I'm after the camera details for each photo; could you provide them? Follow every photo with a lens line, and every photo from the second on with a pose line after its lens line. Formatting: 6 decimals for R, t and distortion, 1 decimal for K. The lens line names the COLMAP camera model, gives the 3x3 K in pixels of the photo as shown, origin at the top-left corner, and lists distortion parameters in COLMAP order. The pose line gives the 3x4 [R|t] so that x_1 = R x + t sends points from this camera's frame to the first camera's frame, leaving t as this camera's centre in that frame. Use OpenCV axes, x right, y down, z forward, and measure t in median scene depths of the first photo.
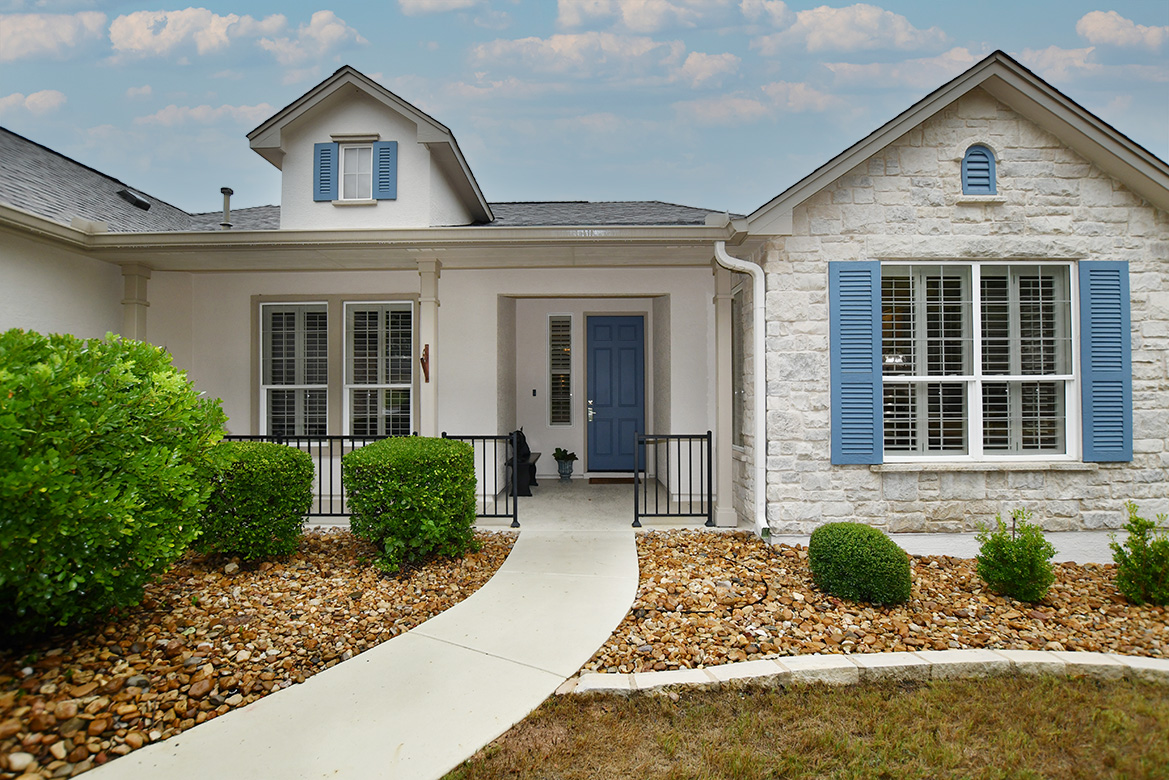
lens RADIAL K [[542.9, 0, 583.5], [0, 542.9, 390.3], [0, 0, 1]] dist [-0.001281, -0.000064]
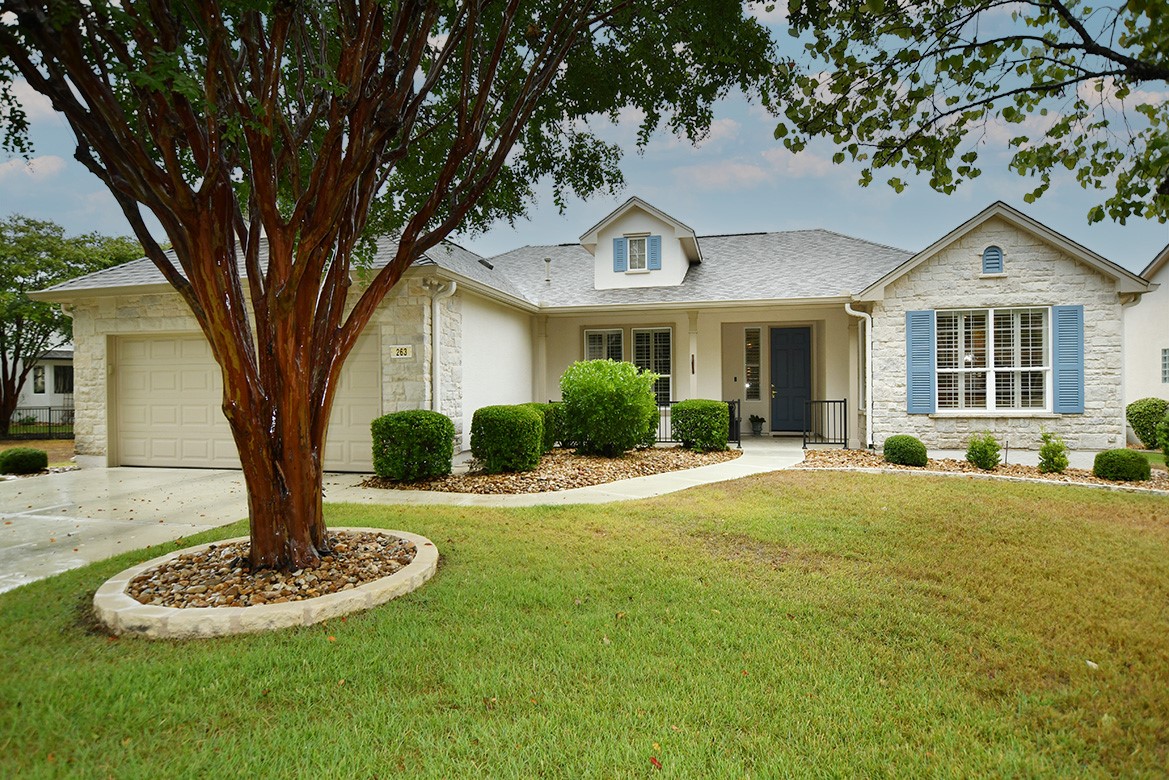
lens RADIAL K [[690.4, 0, 580.5], [0, 690.4, 392.0], [0, 0, 1]] dist [0.008368, 0.000961]
pose [[0.975528, -0.004384, -0.219831, -0.148727], [0.008989, 0.999760, 0.019955, -0.003818], [0.219691, -0.021442, 0.975334, -1.685458]]
